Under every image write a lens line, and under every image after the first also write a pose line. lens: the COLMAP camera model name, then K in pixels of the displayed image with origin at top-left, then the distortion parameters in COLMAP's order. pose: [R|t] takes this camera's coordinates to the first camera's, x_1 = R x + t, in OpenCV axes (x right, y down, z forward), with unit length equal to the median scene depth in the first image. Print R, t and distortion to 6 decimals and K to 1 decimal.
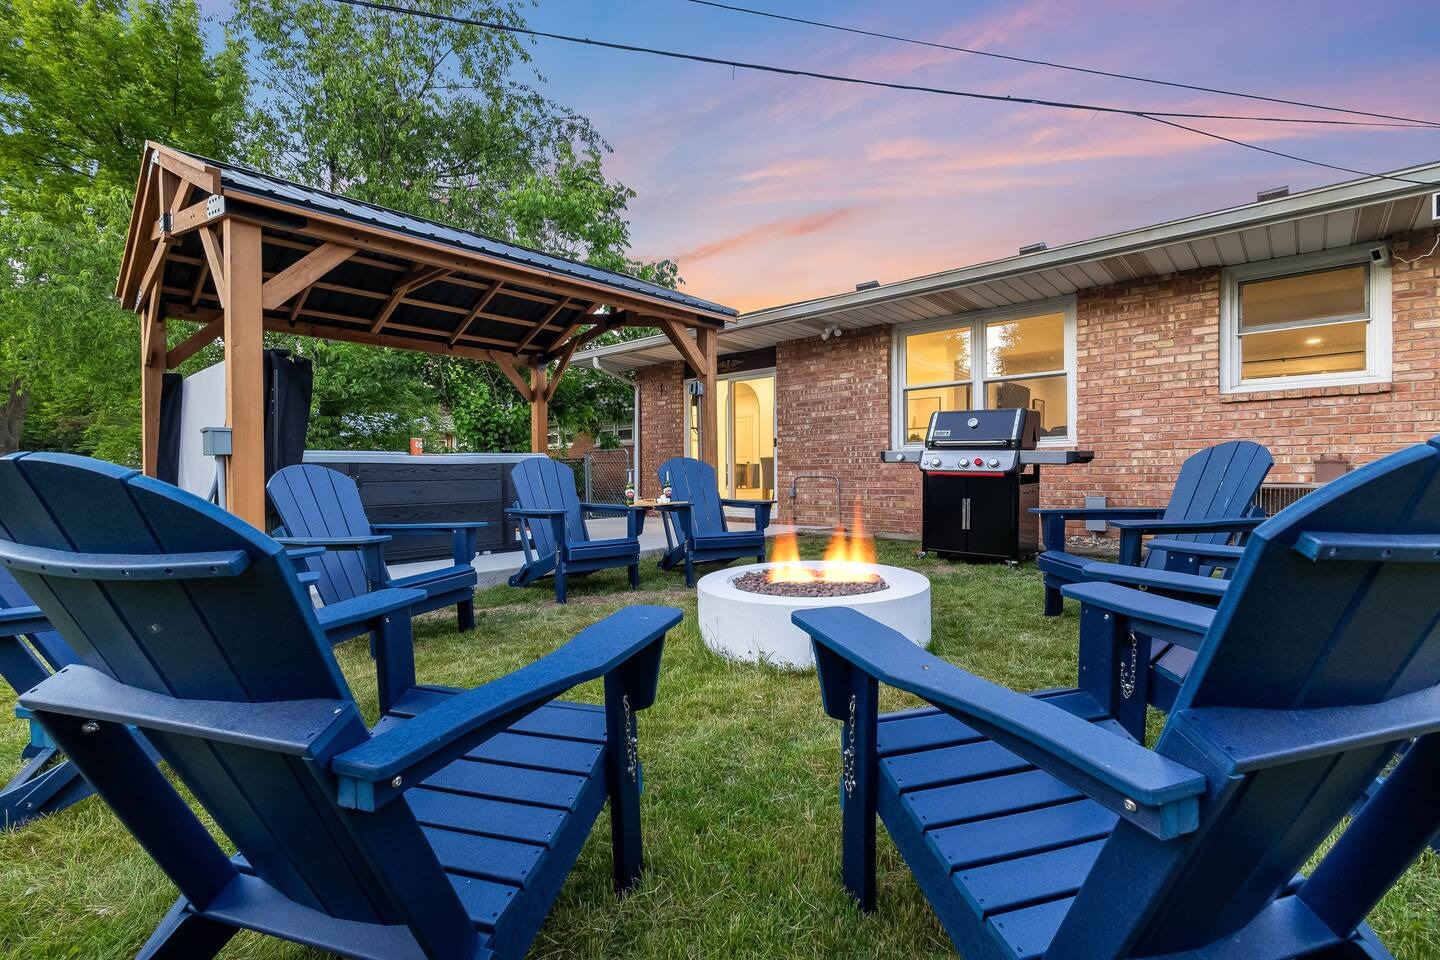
lens RADIAL K [[674.5, 0, 730.3], [0, 674.5, 479.9], [0, 0, 1]] dist [0.004173, -0.000223]
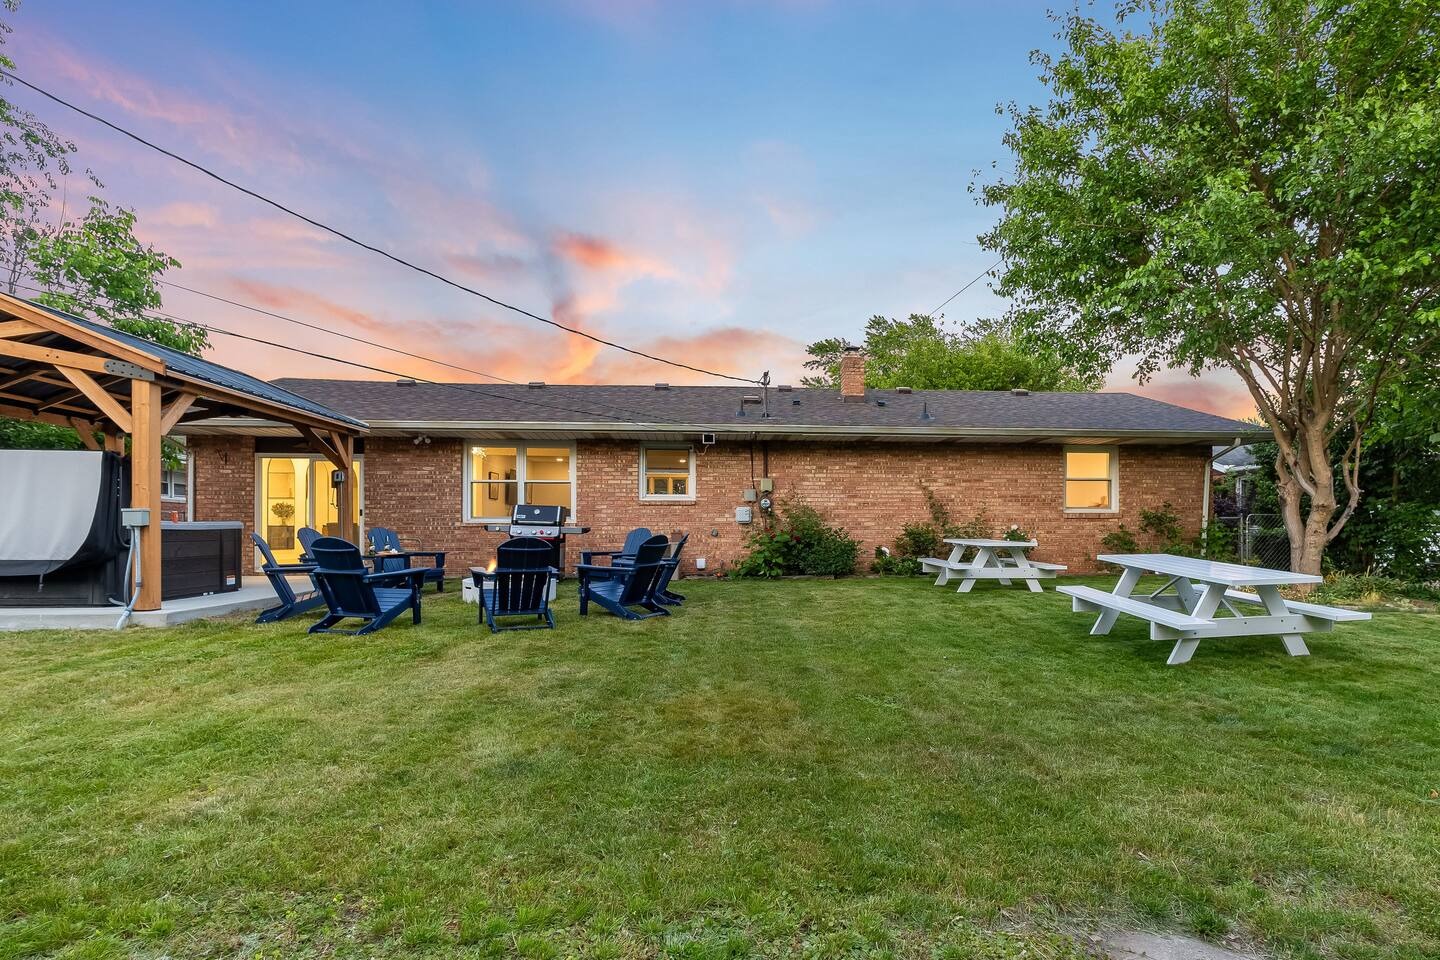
lens RADIAL K [[674.5, 0, 730.3], [0, 674.5, 479.9], [0, 0, 1]] dist [0.004173, -0.000223]
pose [[0.722254, 0.060441, 0.688981, -0.505531], [0.001702, 0.996016, -0.089159, -0.000573], [-0.691625, 0.065568, 0.719274, -0.693737]]
